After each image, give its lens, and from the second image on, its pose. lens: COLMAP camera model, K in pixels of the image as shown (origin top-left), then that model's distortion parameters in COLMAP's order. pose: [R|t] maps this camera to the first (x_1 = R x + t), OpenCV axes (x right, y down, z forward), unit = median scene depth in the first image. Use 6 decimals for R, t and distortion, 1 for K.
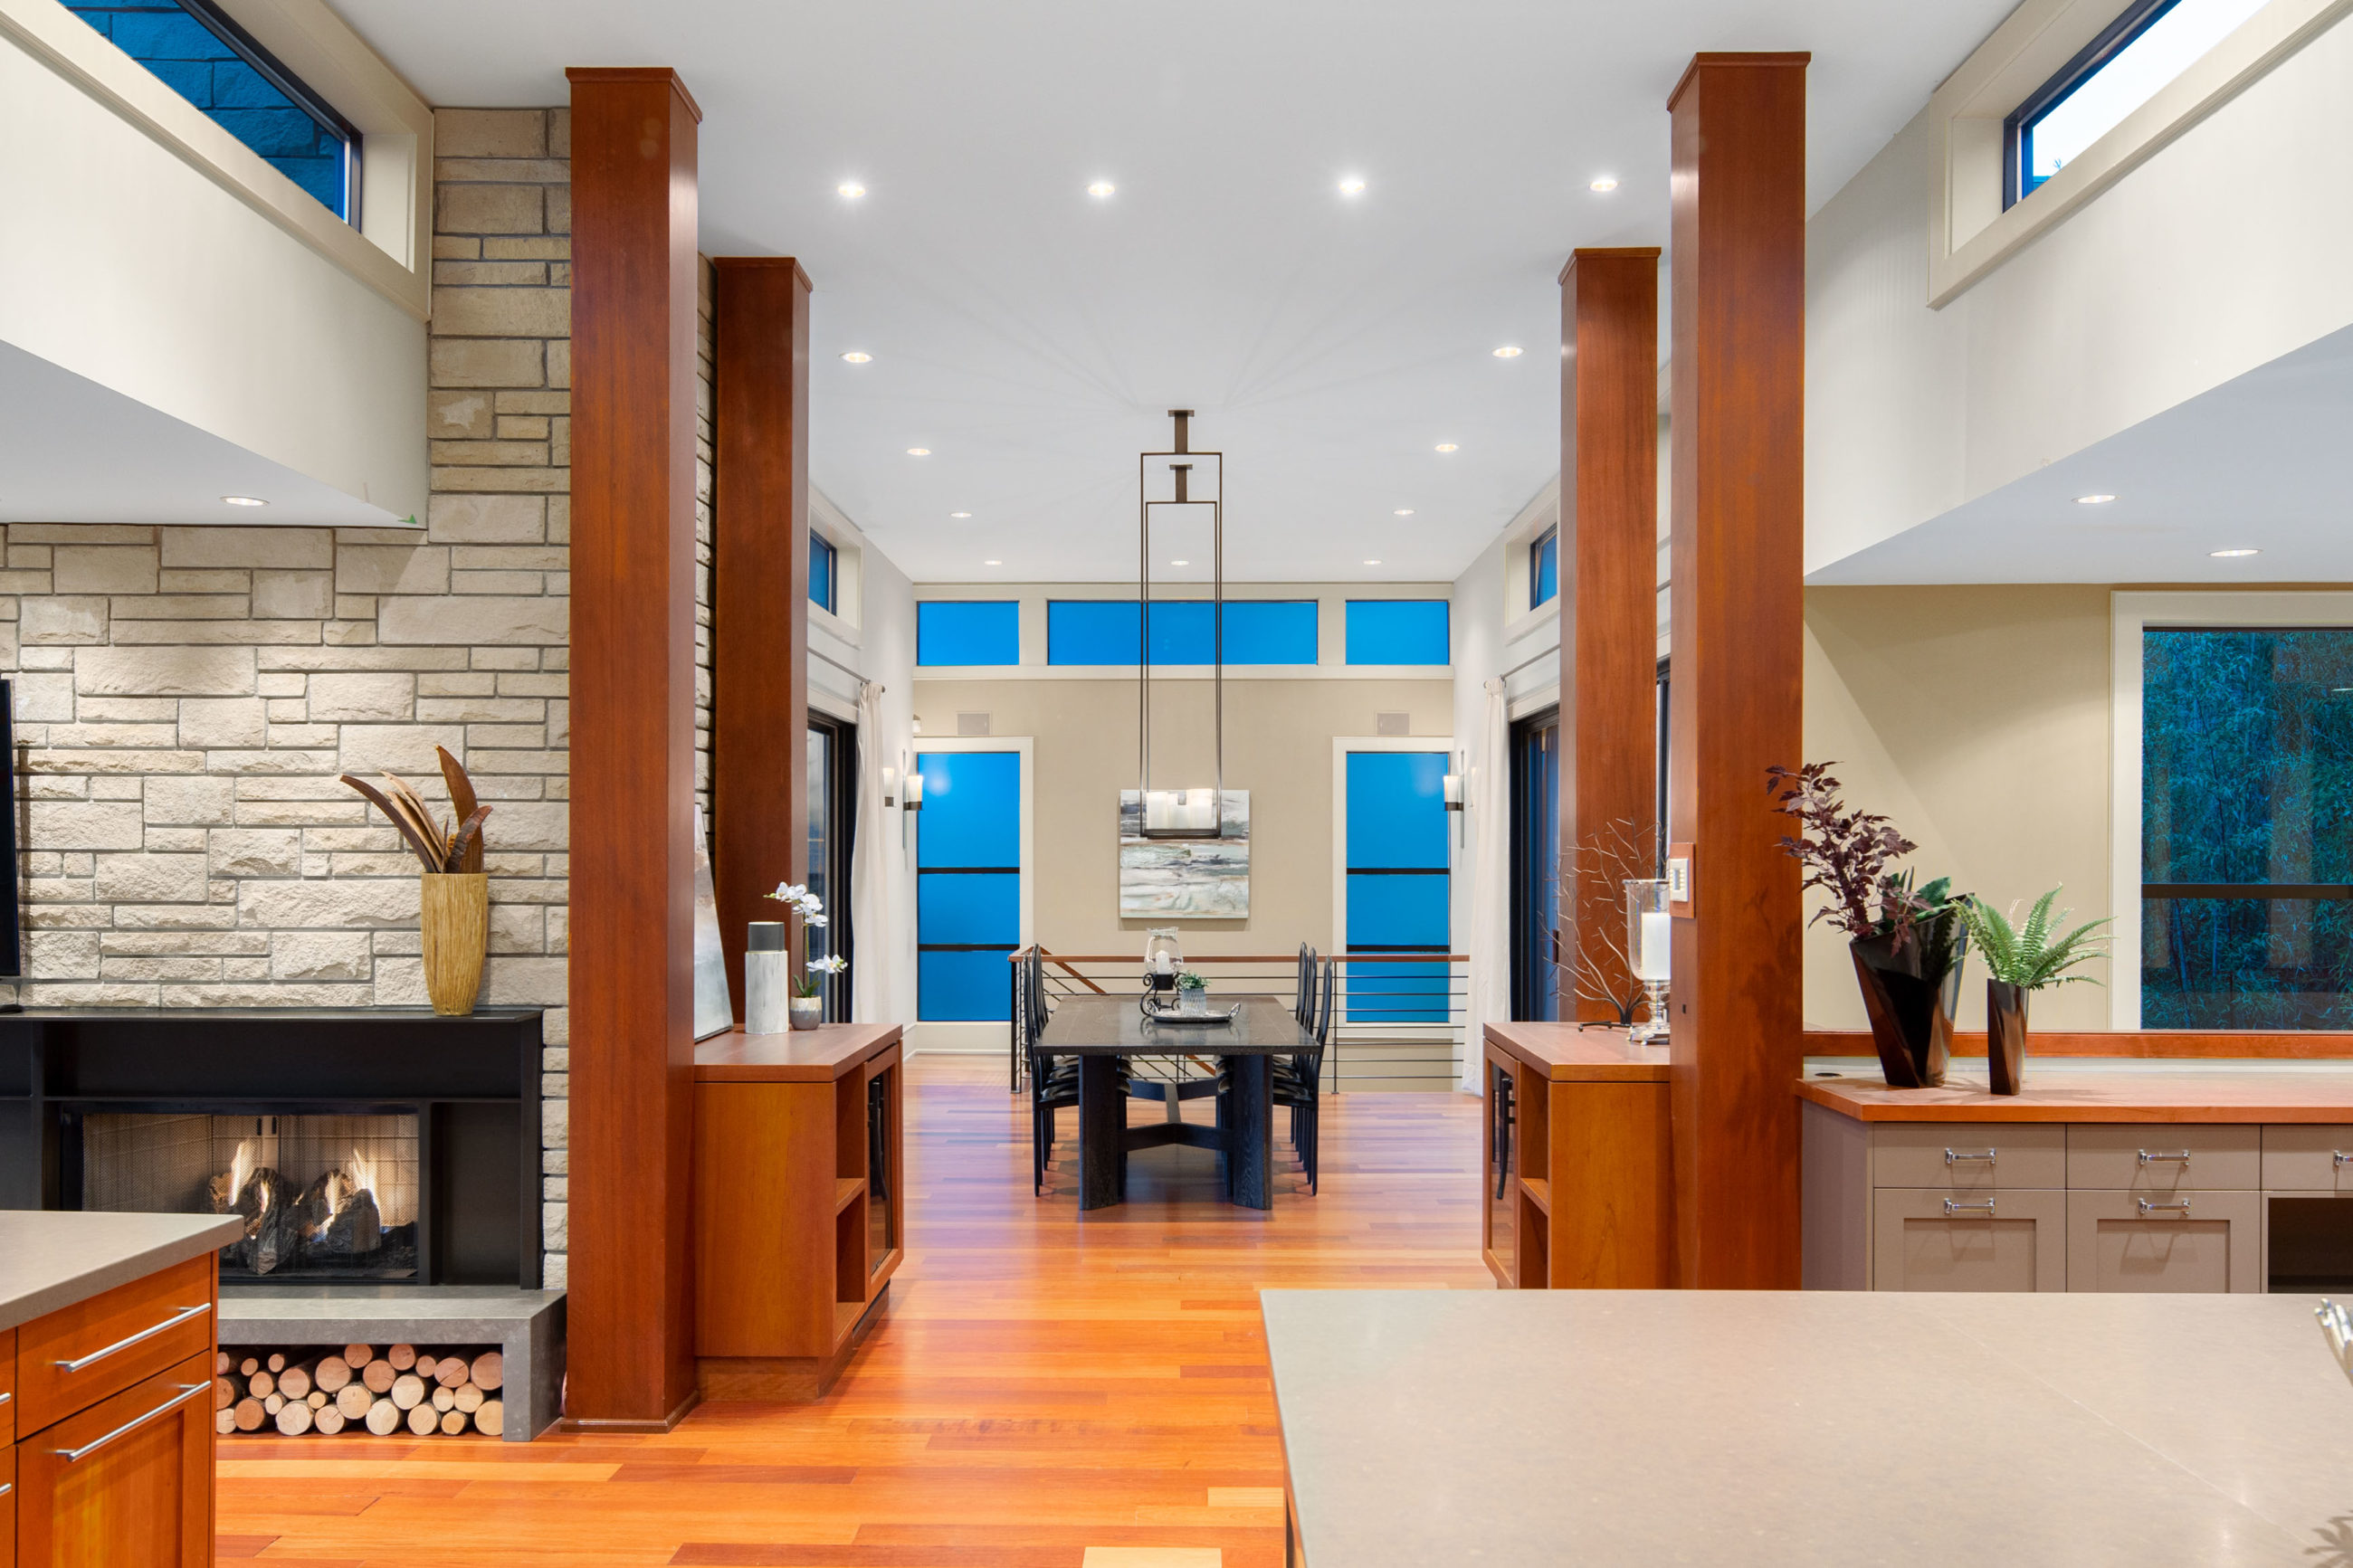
lens RADIAL K [[1914.0, 0, 1150.7], [0, 1914.0, 838.6], [0, 0, 1]] dist [0.006605, 0.000438]
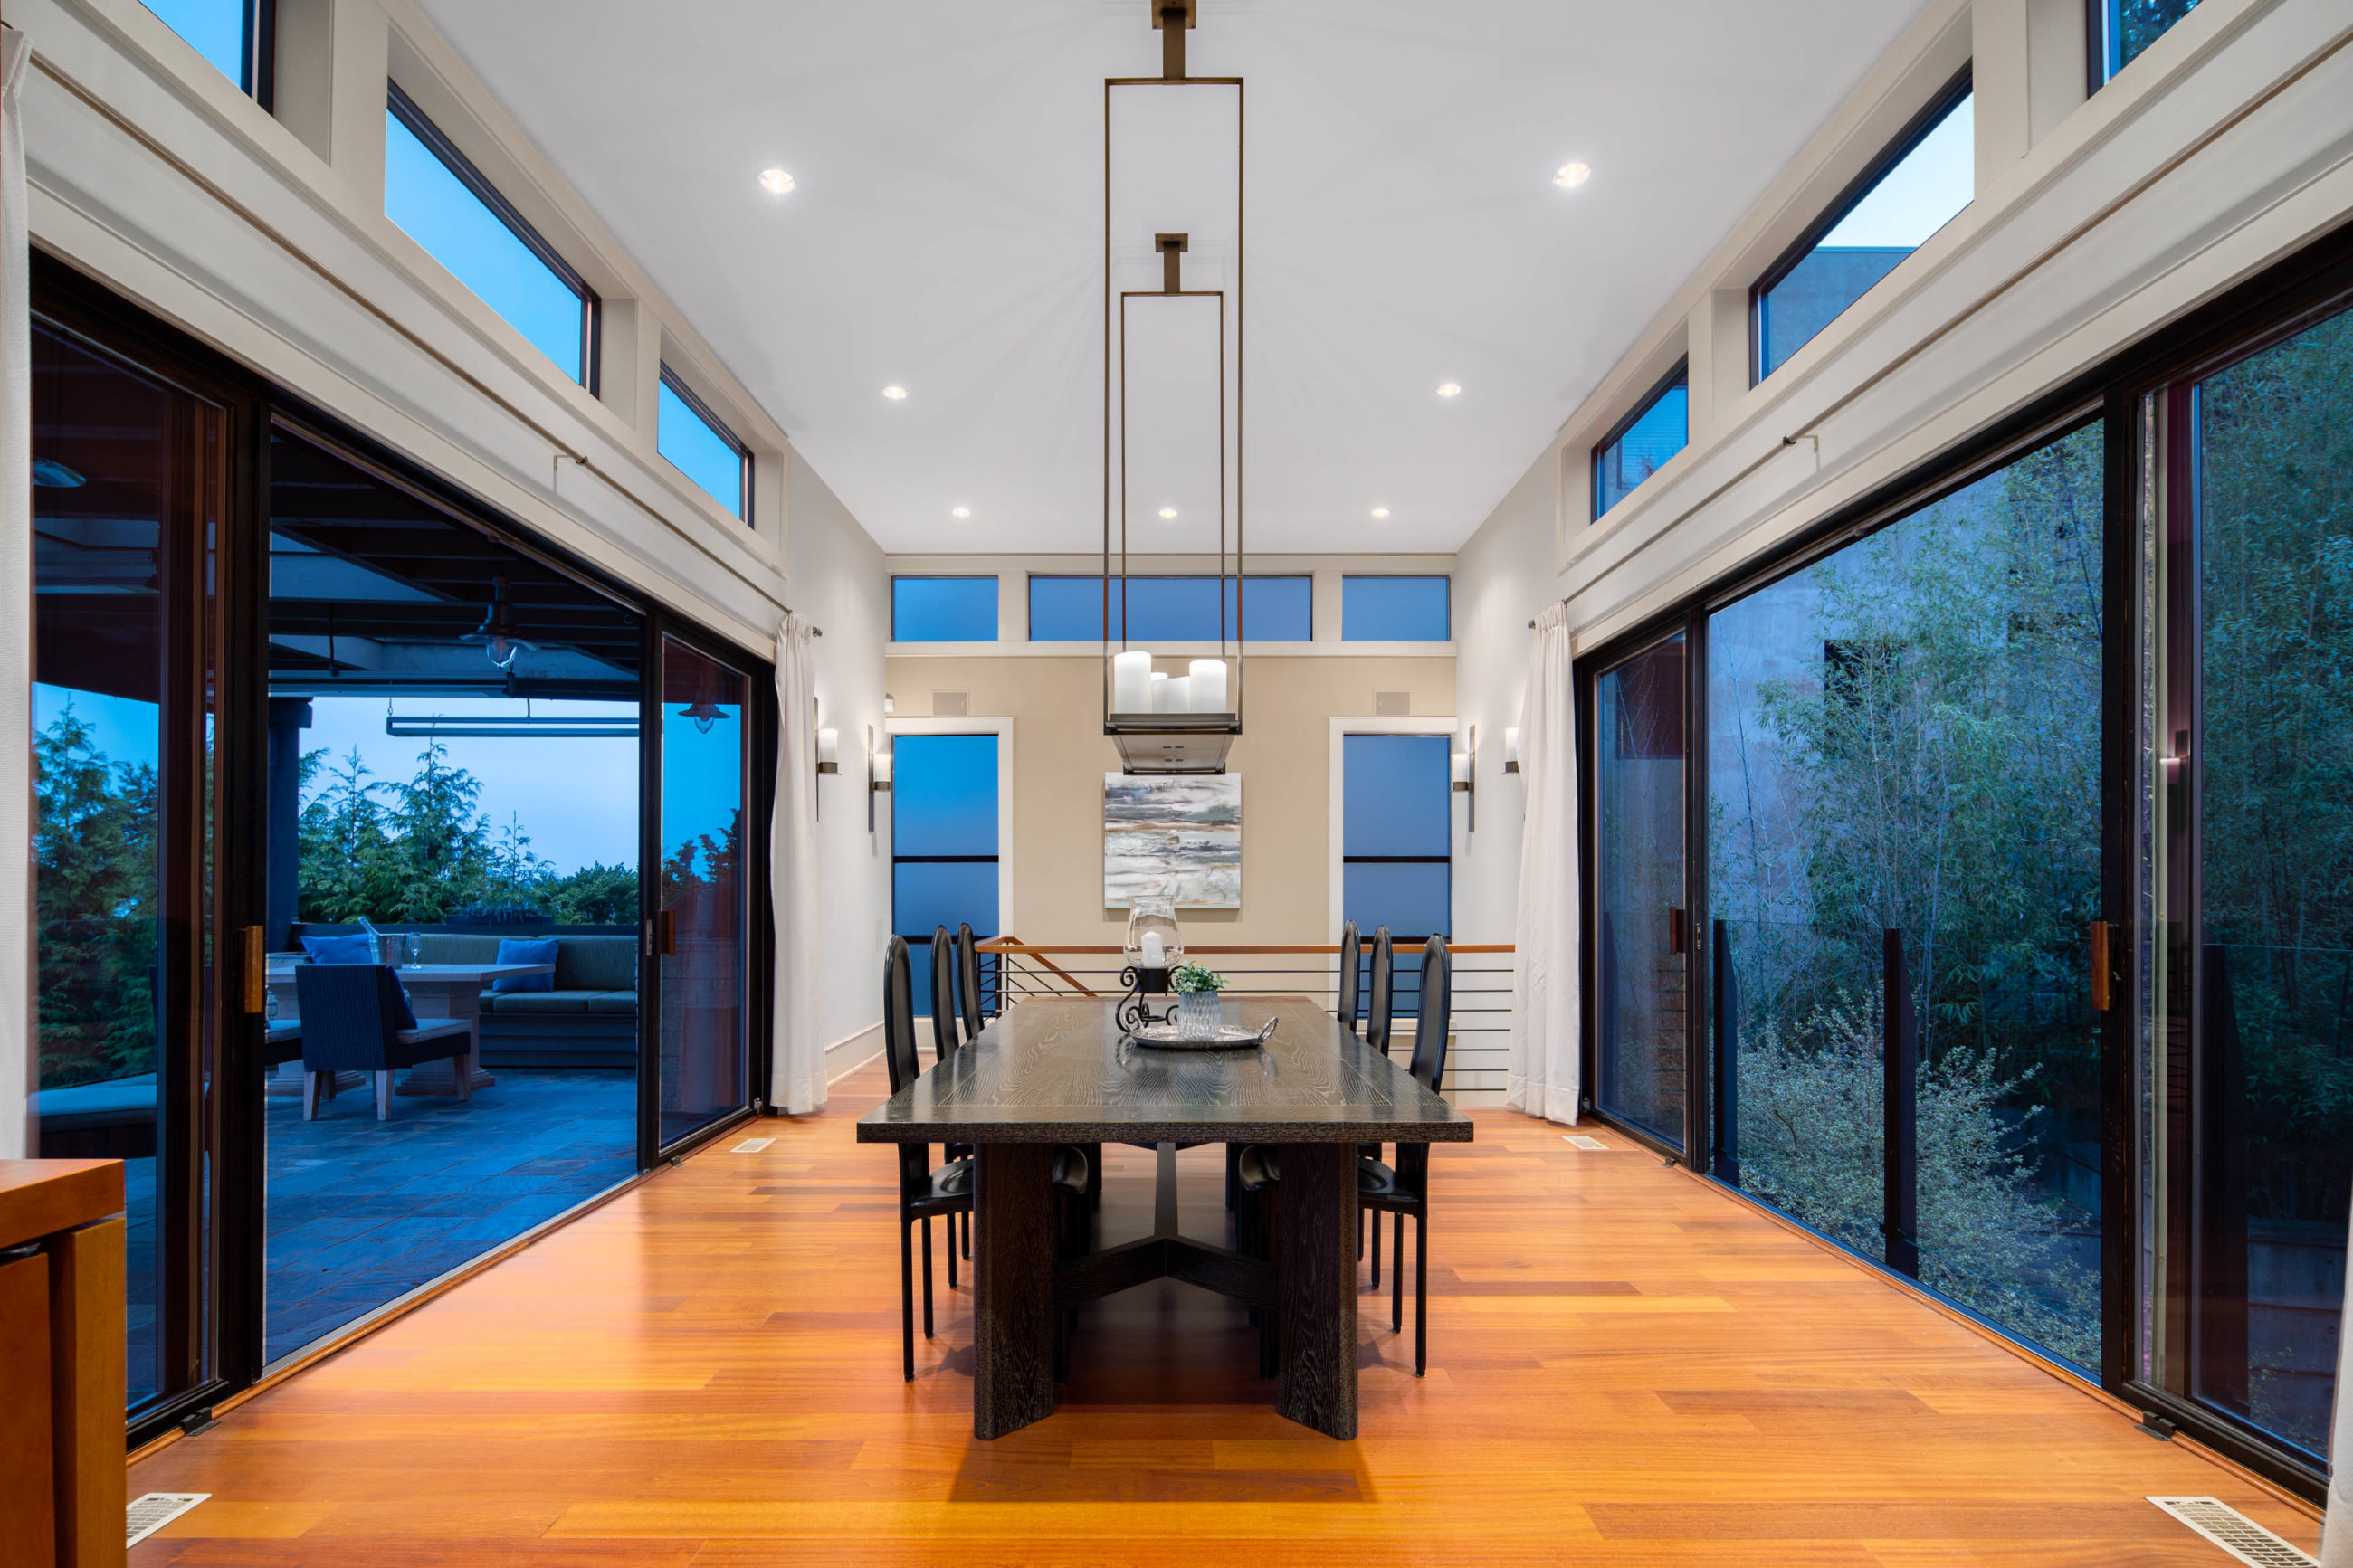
lens RADIAL K [[1161.4, 0, 1162.8], [0, 1161.4, 892.3], [0, 0, 1]] dist [-0.001332, -0.002029]
pose [[0.999906, -0.000514, 0.013668, 0.004910], [0.000432, 0.999982, 0.006047, 0.030194], [-0.013671, -0.006040, 0.999888, 0.427333]]
